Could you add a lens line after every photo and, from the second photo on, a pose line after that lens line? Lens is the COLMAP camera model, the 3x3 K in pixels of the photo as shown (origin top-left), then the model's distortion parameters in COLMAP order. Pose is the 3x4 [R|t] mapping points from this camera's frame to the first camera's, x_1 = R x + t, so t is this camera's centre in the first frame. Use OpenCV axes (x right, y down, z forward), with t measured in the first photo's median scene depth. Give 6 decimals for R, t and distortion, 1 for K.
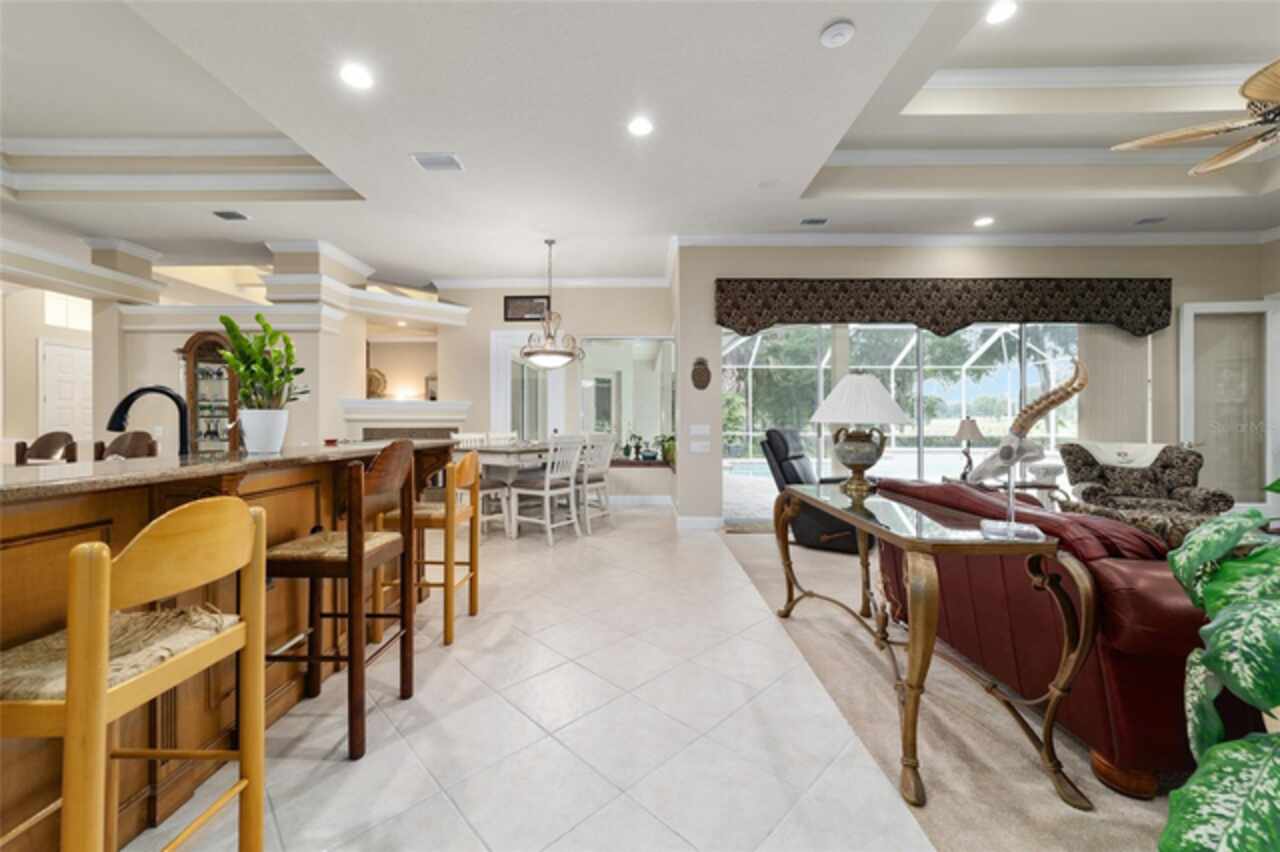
lens RADIAL K [[490.1, 0, 636.0], [0, 490.1, 417.6], [0, 0, 1]] dist [-0.010177, 0.004087]
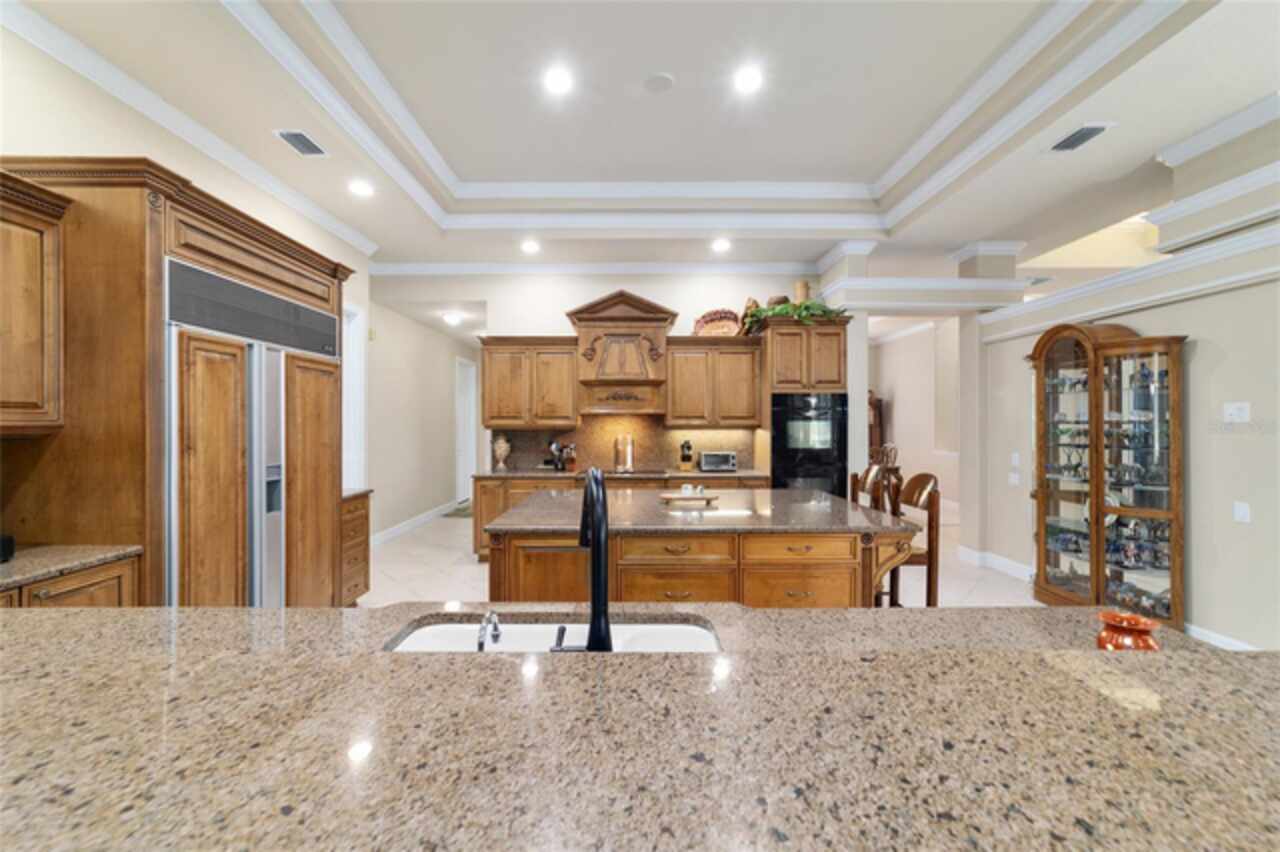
lens RADIAL K [[490.1, 0, 639.0], [0, 490.1, 425.4], [0, 0, 1]] dist [-0.010177, 0.004087]
pose [[0.018753, 0.005141, -0.999811, -0.176729], [0.010003, 0.999936, 0.005329, -0.040710], [0.999774, -0.010101, 0.018701, 0.361424]]
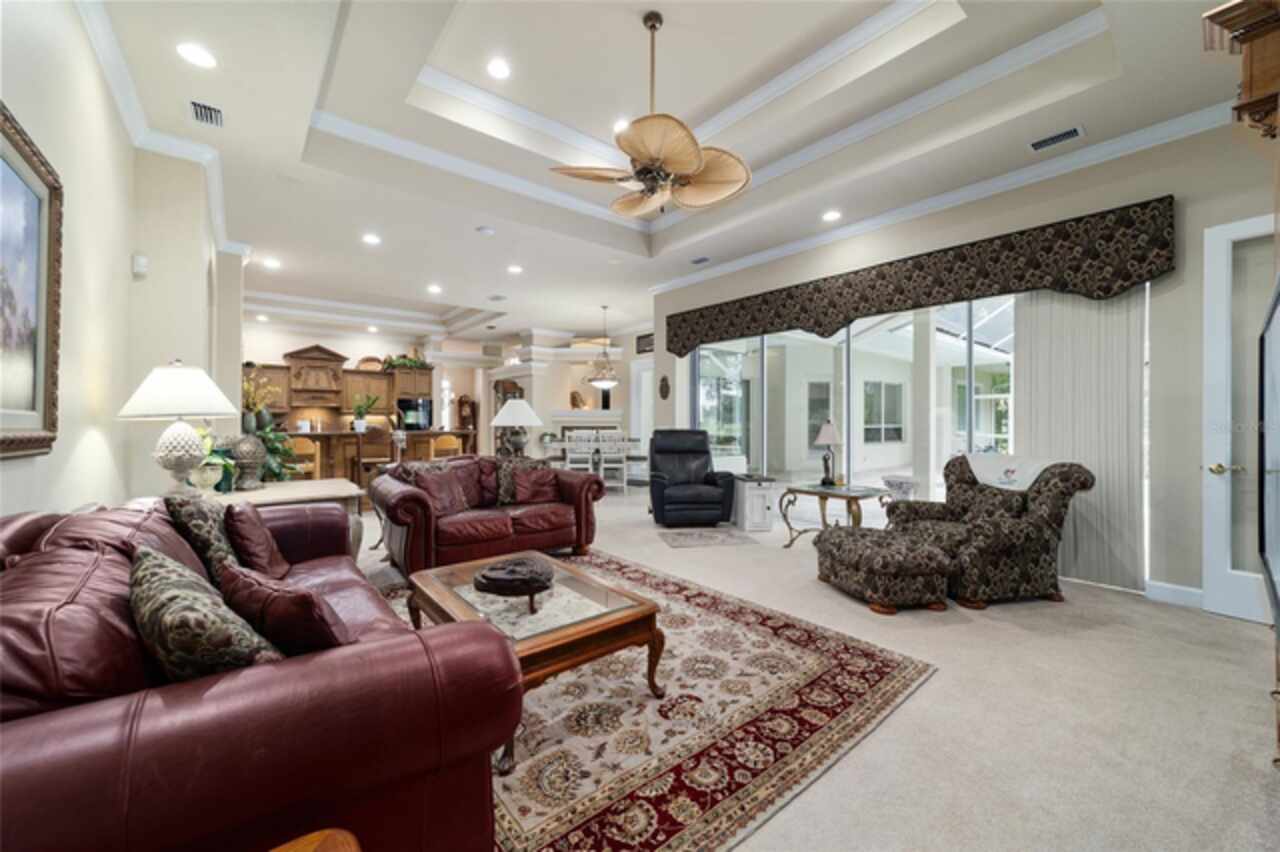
lens RADIAL K [[490.1, 0, 629.8], [0, 490.1, 421.4], [0, 0, 1]] dist [-0.010177, 0.004087]
pose [[0.633394, 0.002482, -0.773826, 1.121528], [0.004851, 0.999962, 0.007178, -0.008229], [0.773815, -0.008300, 0.633358, 0.080157]]
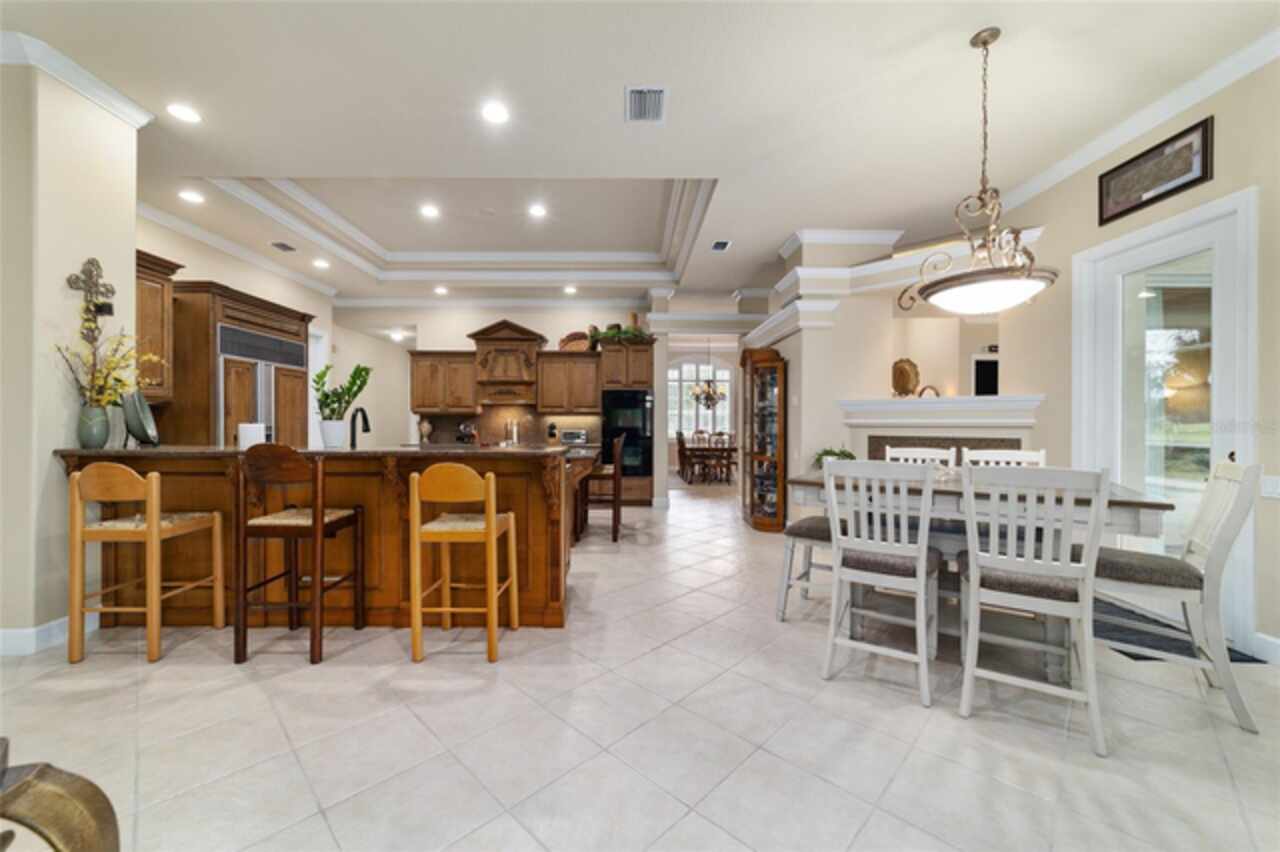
lens RADIAL K [[490.1, 0, 635.9], [0, 490.1, 430.7], [0, 0, 1]] dist [-0.010177, 0.004087]
pose [[0.024251, 0.016860, -0.999564, 0.285090], [0.006308, 0.999835, 0.017017, -0.003233], [0.999686, -0.006718, 0.024141, 0.689050]]
